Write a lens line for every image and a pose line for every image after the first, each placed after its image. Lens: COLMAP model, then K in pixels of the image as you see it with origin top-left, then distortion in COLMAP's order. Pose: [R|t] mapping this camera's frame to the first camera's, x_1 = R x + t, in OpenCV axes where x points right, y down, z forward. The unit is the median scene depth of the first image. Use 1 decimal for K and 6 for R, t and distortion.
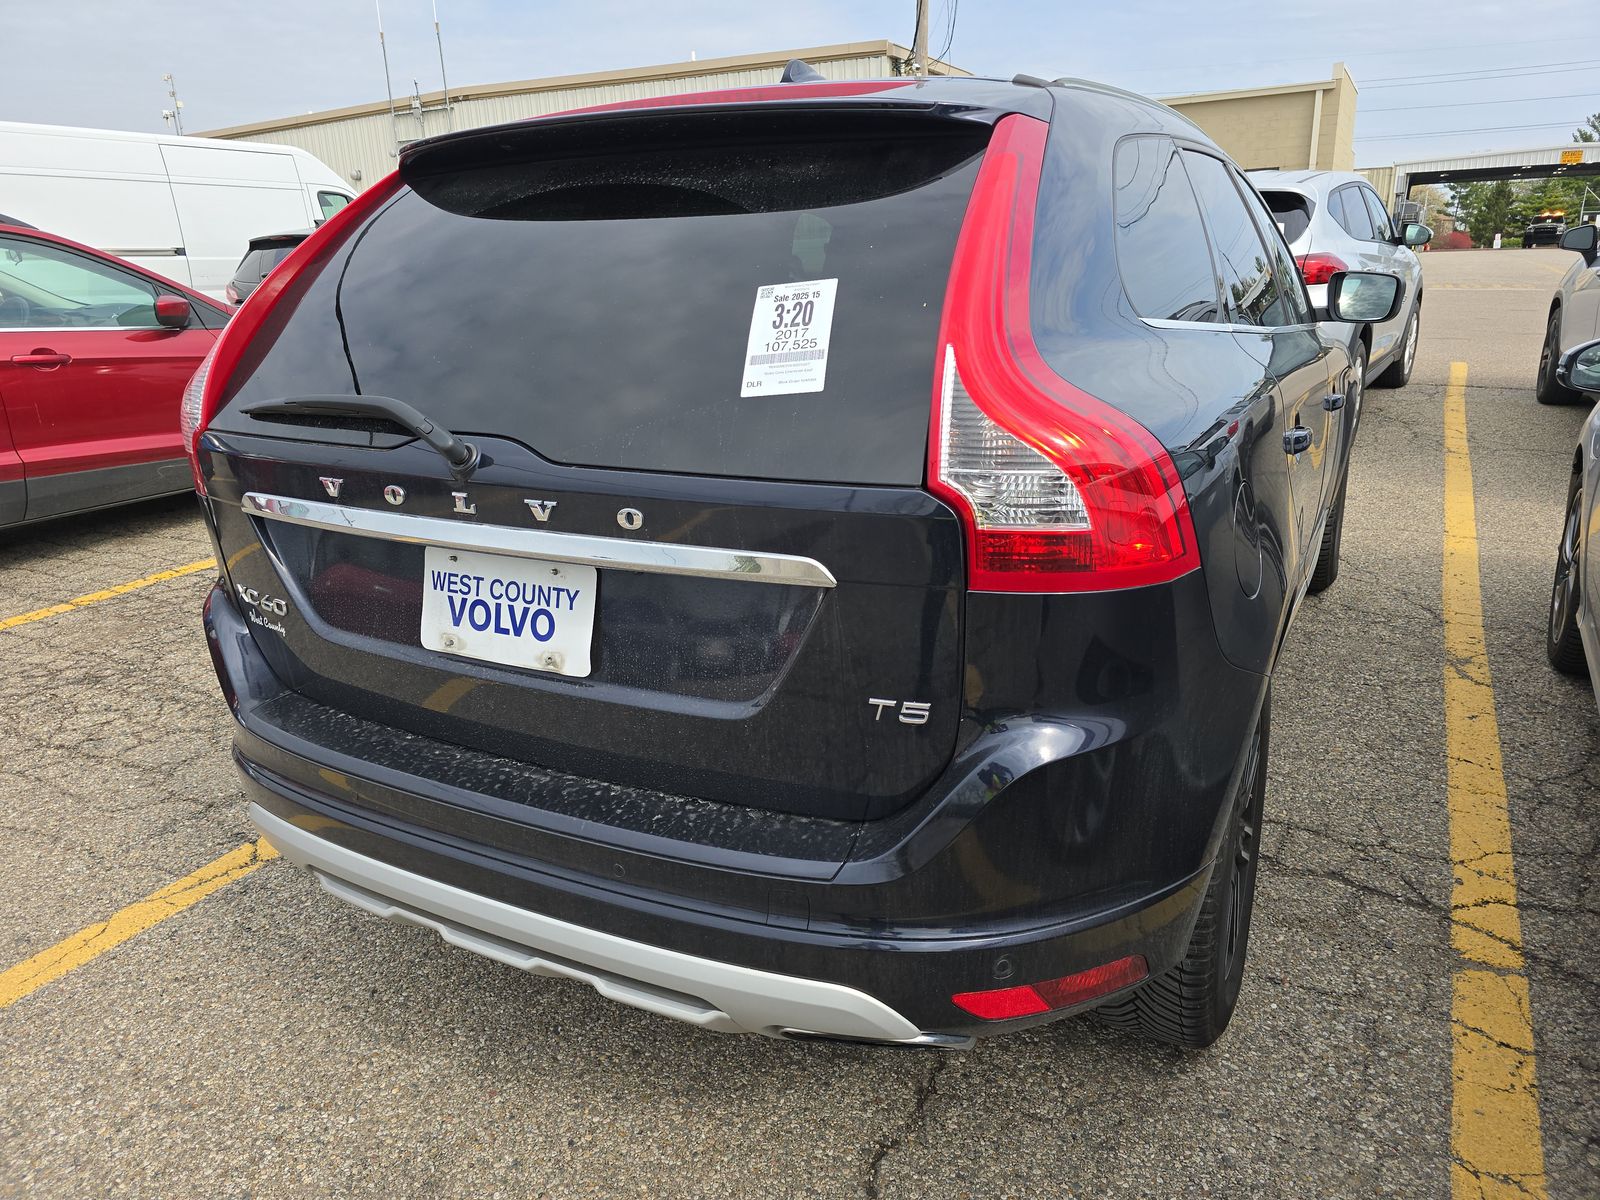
lens RADIAL K [[1063.2, 0, 800.0], [0, 1063.2, 600.0], [0, 0, 1]] dist [0.092710, -0.079997]
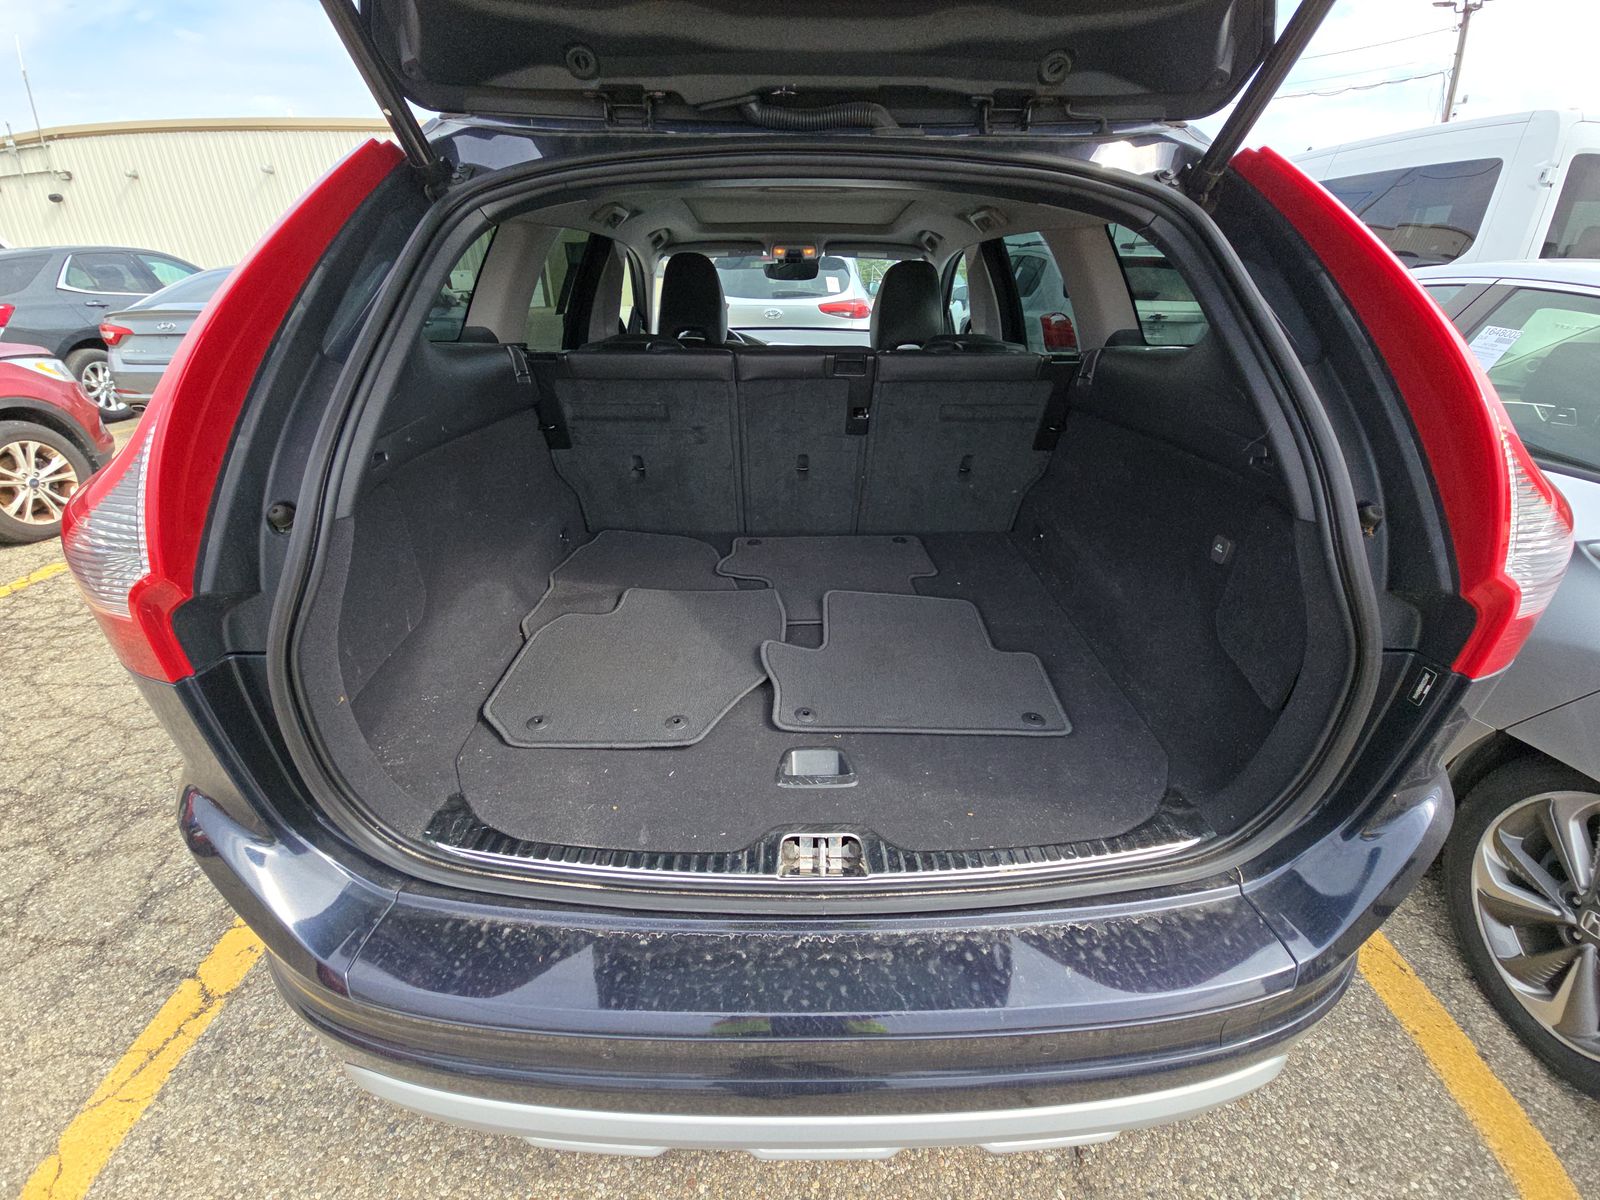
lens RADIAL K [[641.9, 0, 787.8], [0, 641.9, 604.2], [0, 0, 1]] dist [0.055914, -0.031167]
pose [[0.879805, -0.178520, 0.440538, -0.484828], [0.118266, 0.979862, 0.160882, -0.187410], [-0.460387, -0.089444, 0.883201, 0.623717]]
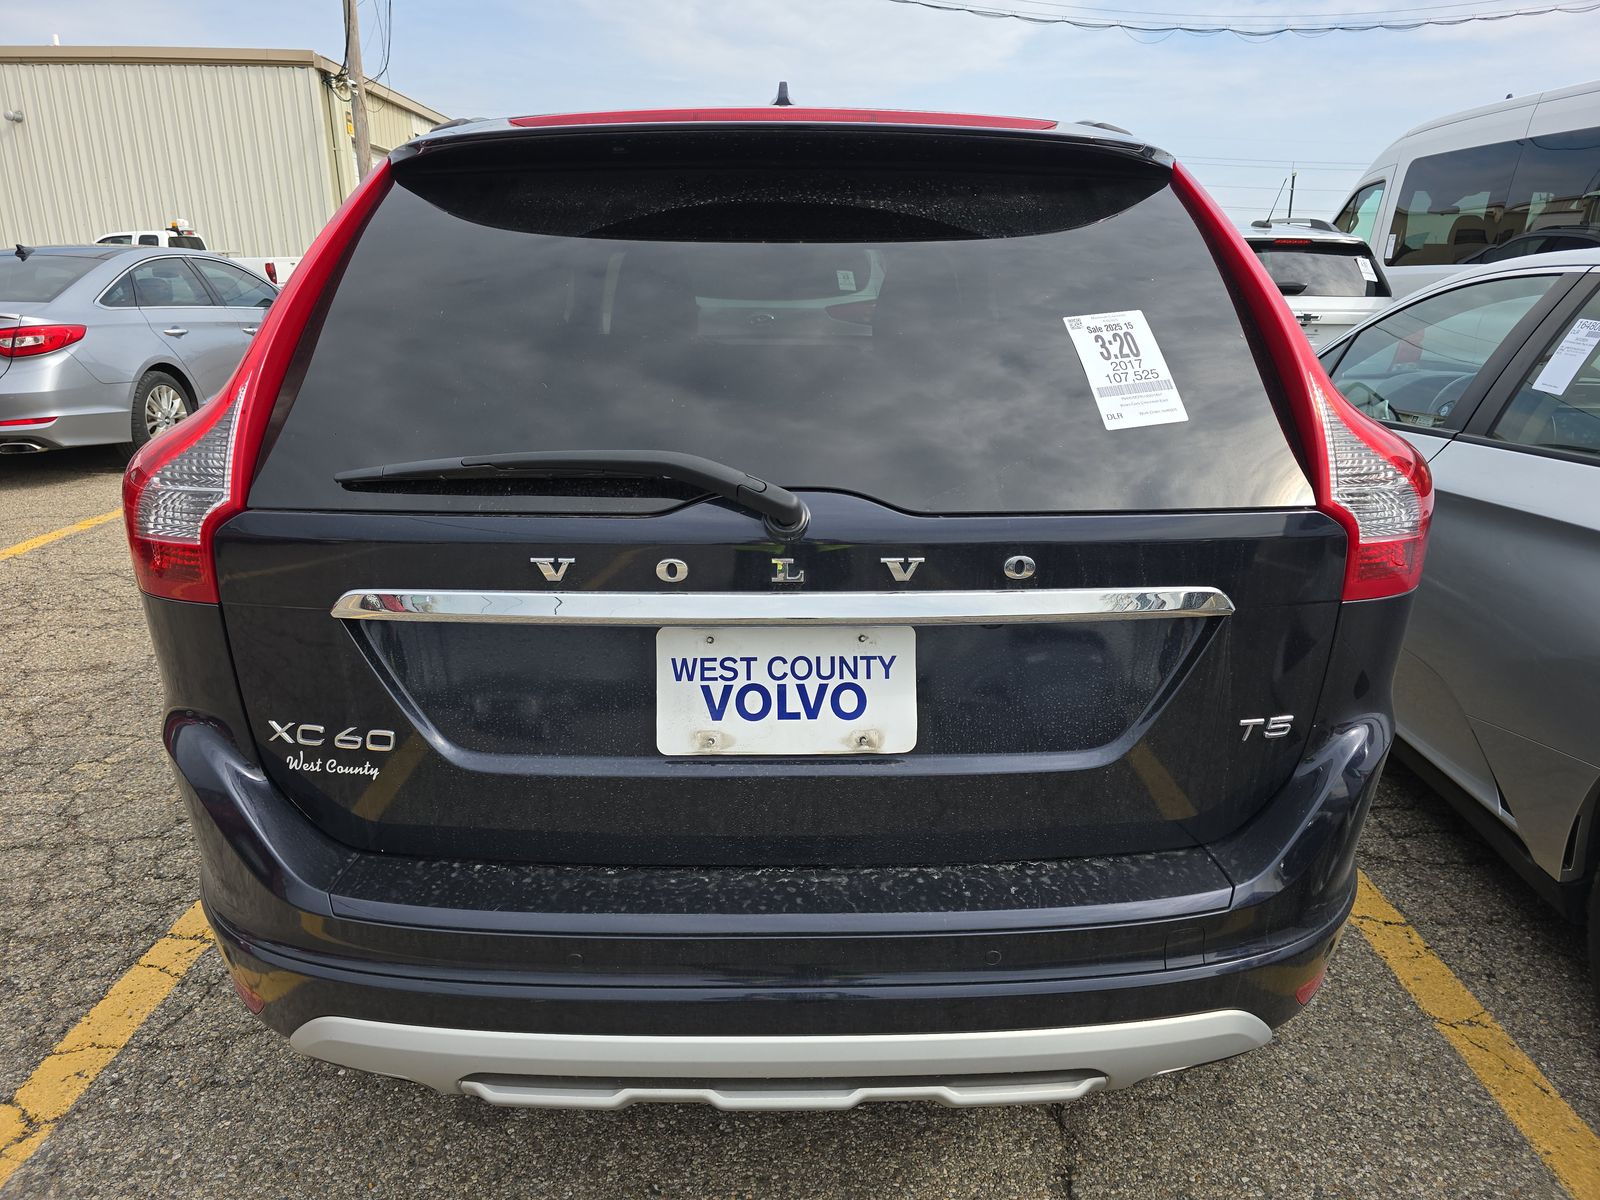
lens RADIAL K [[1063.2, 0, 800.0], [0, 1063.2, 600.0], [0, 0, 1]] dist [0.092710, -0.079997]
pose [[0.875385, -0.108883, 0.471006, -0.659948], [0.122871, 0.992422, 0.001060, -0.062764], [-0.467552, 0.056945, 0.882130, 0.243113]]
